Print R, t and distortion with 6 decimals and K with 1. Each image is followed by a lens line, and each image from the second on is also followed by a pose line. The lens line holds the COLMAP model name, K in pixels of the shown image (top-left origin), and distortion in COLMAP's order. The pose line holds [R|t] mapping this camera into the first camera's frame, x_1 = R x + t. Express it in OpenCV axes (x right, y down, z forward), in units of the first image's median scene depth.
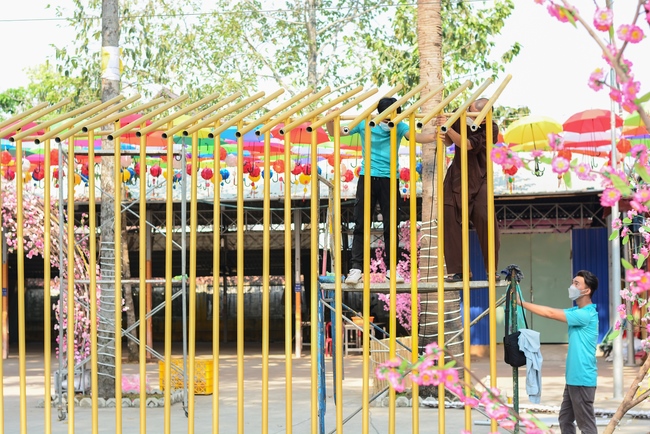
lens RADIAL K [[1412.0, 0, 325.5], [0, 1412.0, 217.1], [0, 0, 1]] dist [-0.085774, 0.000000]
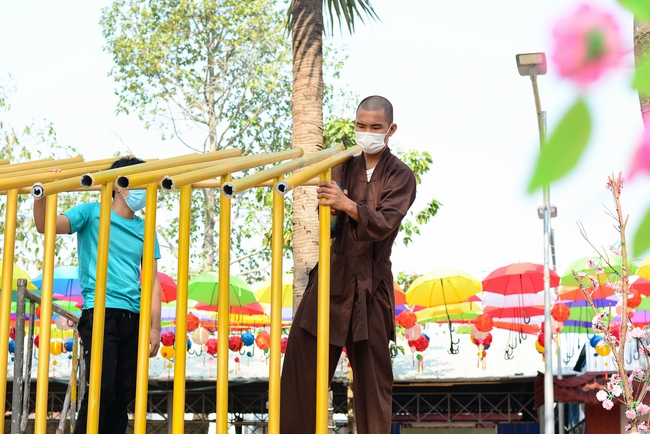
lens RADIAL K [[1412.0, 0, 324.3], [0, 1412.0, 217.3], [0, 0, 1]] dist [-0.085774, 0.000000]
pose [[0.998640, 0.030193, 0.042503, 0.037909], [-0.023953, 0.989813, -0.140346, 0.007716], [-0.046308, 0.139137, 0.989190, 0.183671]]
